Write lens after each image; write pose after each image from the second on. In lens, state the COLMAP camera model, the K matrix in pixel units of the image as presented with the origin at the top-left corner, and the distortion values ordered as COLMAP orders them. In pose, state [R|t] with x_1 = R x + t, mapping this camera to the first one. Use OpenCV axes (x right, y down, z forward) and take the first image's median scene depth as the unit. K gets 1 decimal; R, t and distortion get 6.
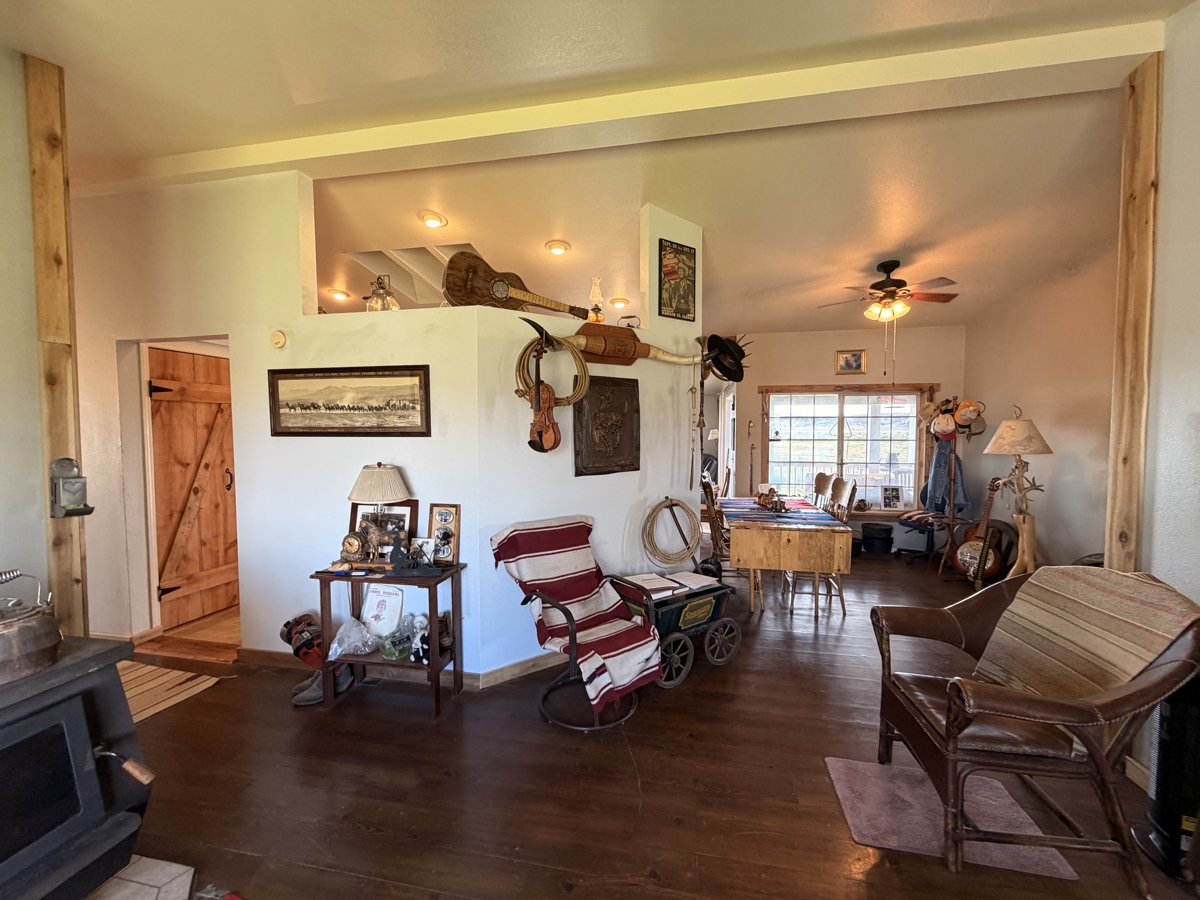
lens RADIAL K [[476.2, 0, 600.0], [0, 476.2, 450.0], [0, 0, 1]] dist [-0.002284, 0.000066]
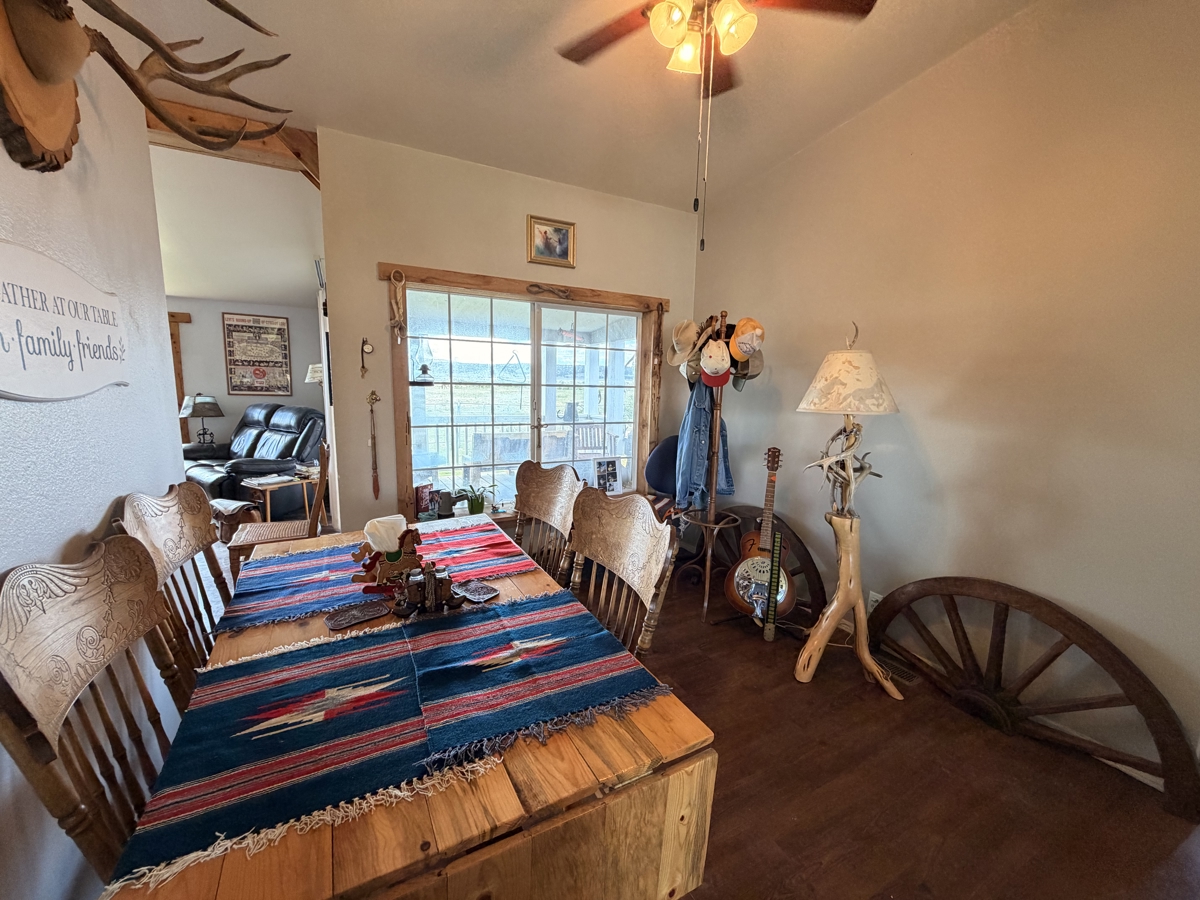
lens RADIAL K [[476.2, 0, 600.0], [0, 476.2, 450.0], [0, 0, 1]] dist [-0.002284, 0.000066]
pose [[0.769376, -0.073471, 0.634557, 0.201031], [0.001212, 0.993530, 0.113565, -0.008290], [-0.638796, -0.086605, 0.764487, 0.521493]]
